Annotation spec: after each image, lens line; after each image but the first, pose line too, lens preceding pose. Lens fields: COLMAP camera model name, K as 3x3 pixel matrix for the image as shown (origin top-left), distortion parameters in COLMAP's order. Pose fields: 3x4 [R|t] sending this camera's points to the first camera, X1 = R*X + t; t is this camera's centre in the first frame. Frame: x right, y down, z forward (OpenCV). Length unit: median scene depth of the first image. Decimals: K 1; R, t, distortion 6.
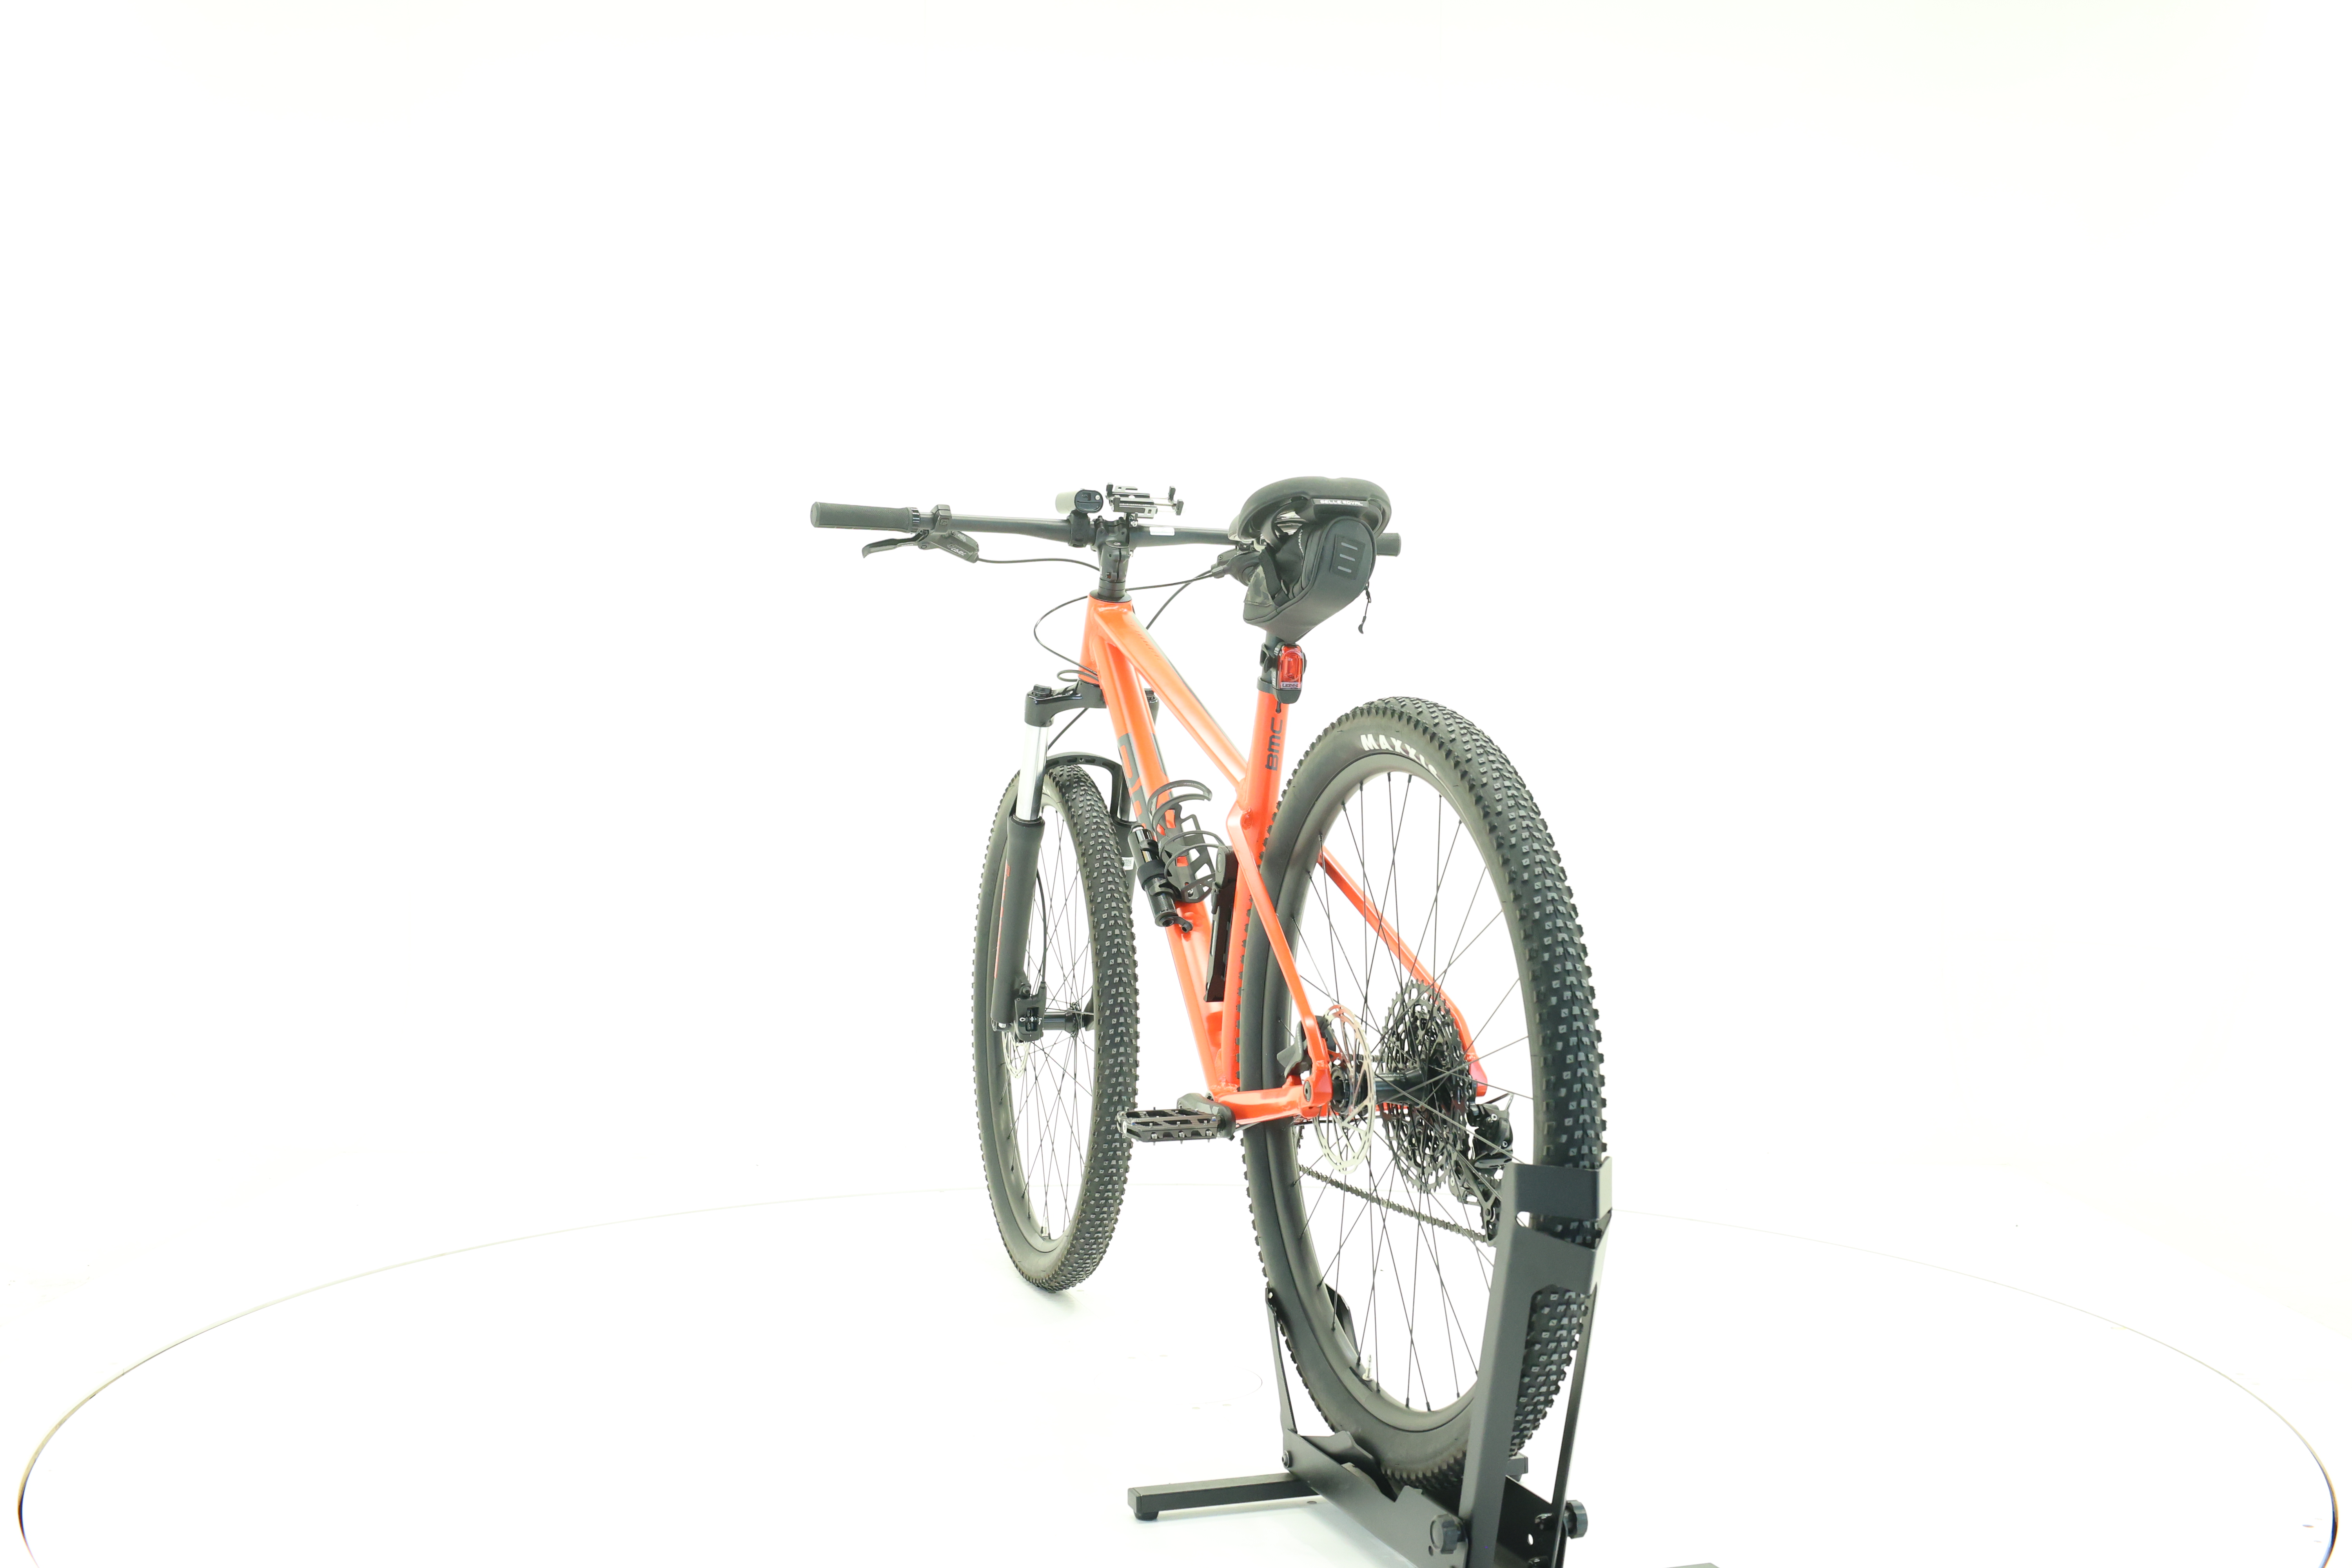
lens RADIAL K [[2509.9, 0, 1169.5], [0, 2509.9, 770.0], [0, 0, 1]] dist [-0.004368, 0.000000]
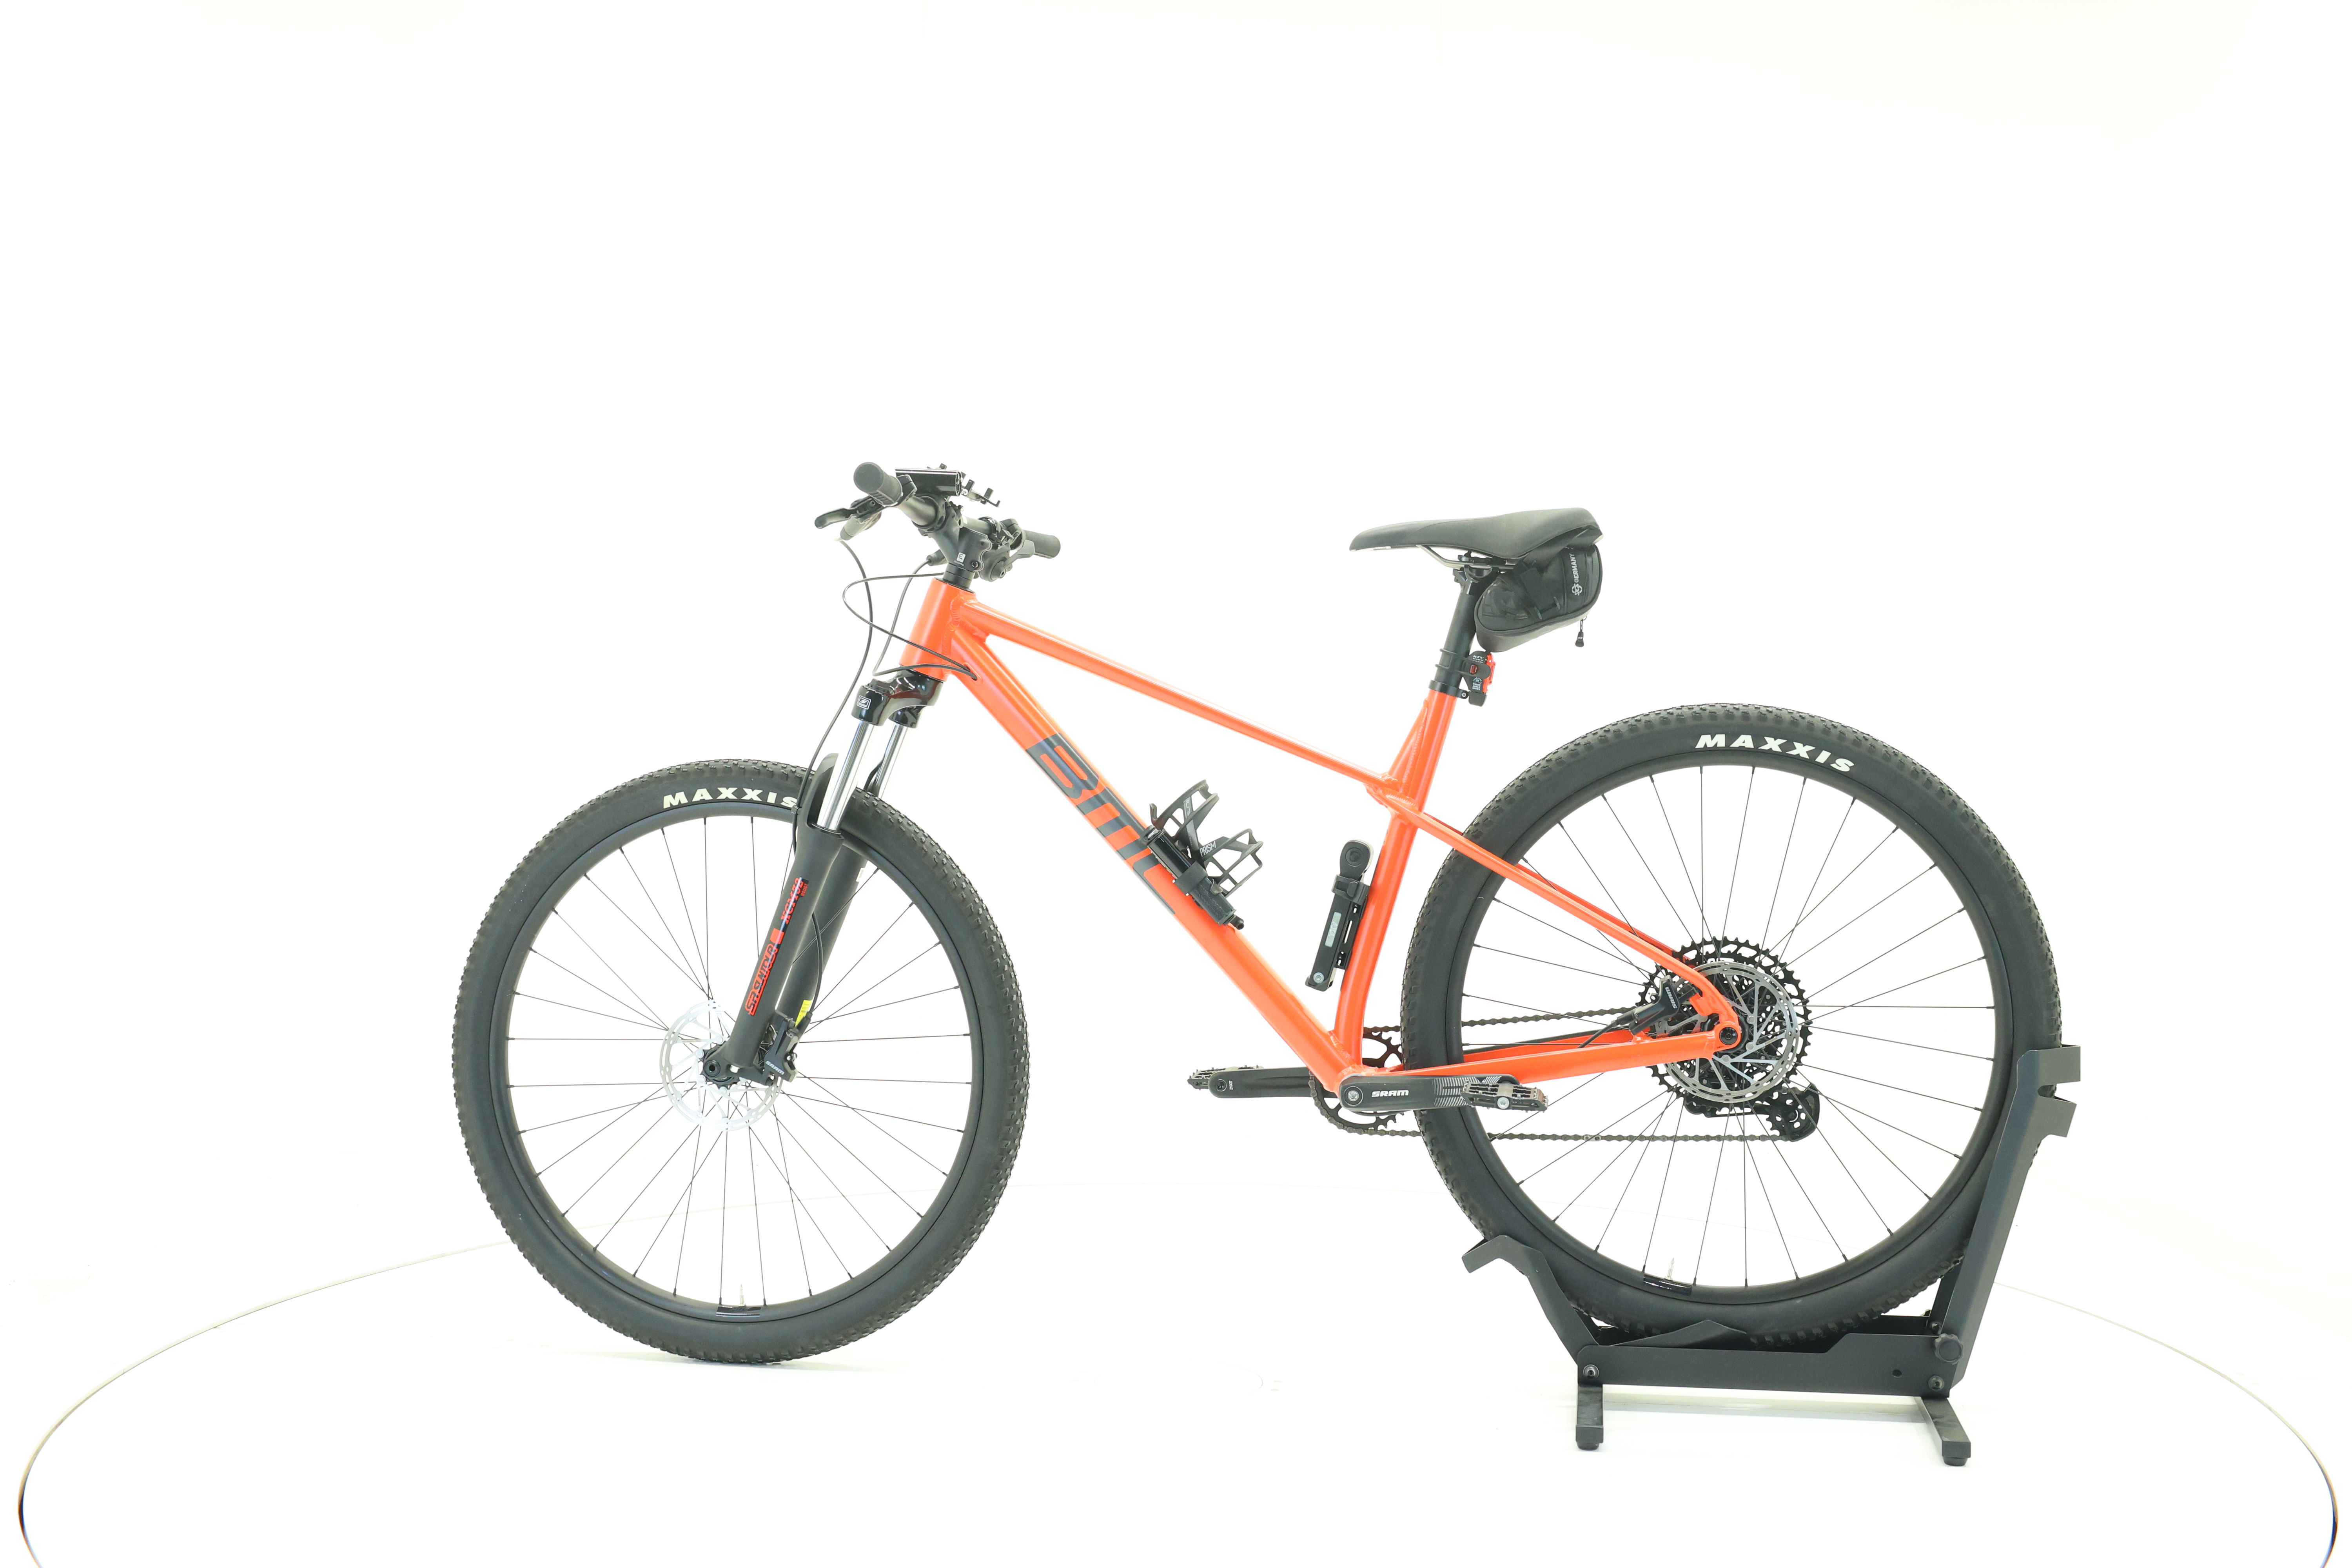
lens RADIAL K [[2509.9, 0, 1177.7], [0, 2509.9, 767.7], [0, 0, 1]] dist [-0.004368, 0.000000]
pose [[0.471590, -0.014920, 0.881692, -0.895777], [0.012088, 0.999872, 0.010455, -0.011466], [-0.881735, 0.005728, 0.471710, 0.540154]]
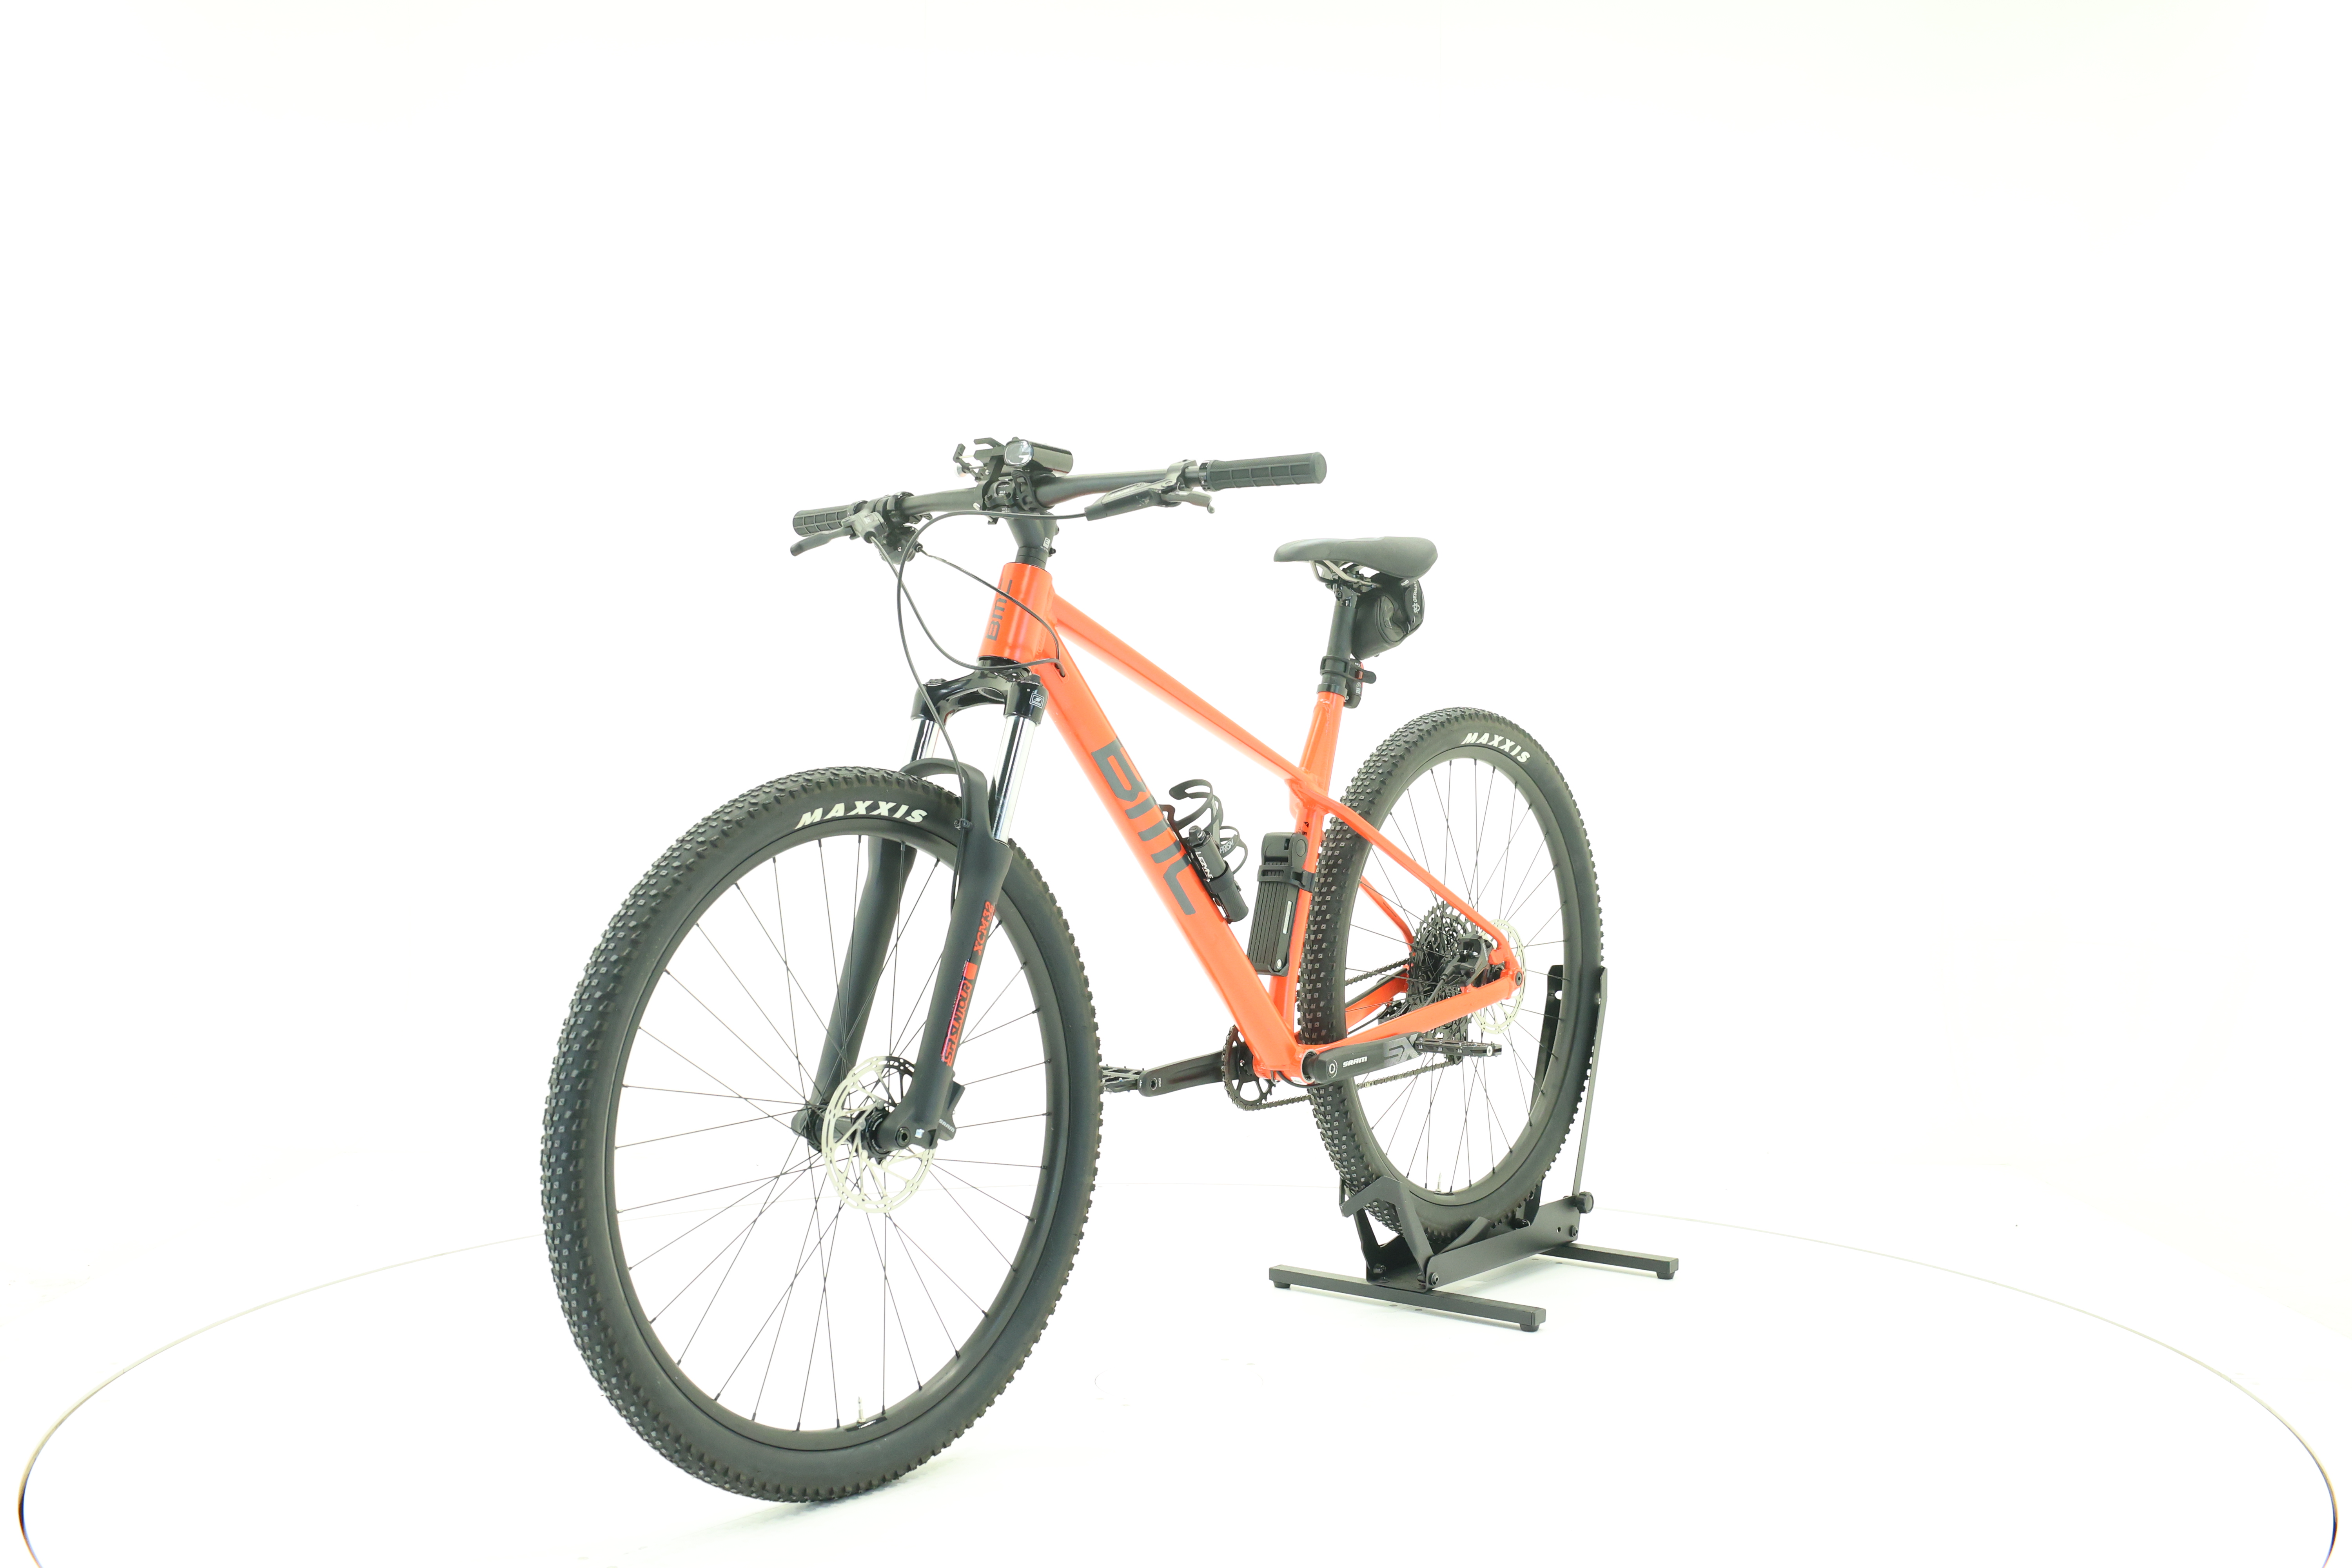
lens RADIAL K [[2509.9, 0, 1175.4], [0, 2509.9, 782.7], [0, 0, 1]] dist [-0.004368, 0.000000]
pose [[-0.545432, -0.023394, 0.837828, -0.848738], [0.008562, 0.999403, 0.033480, -0.028859], [-0.838111, 0.025435, -0.544906, 1.578019]]
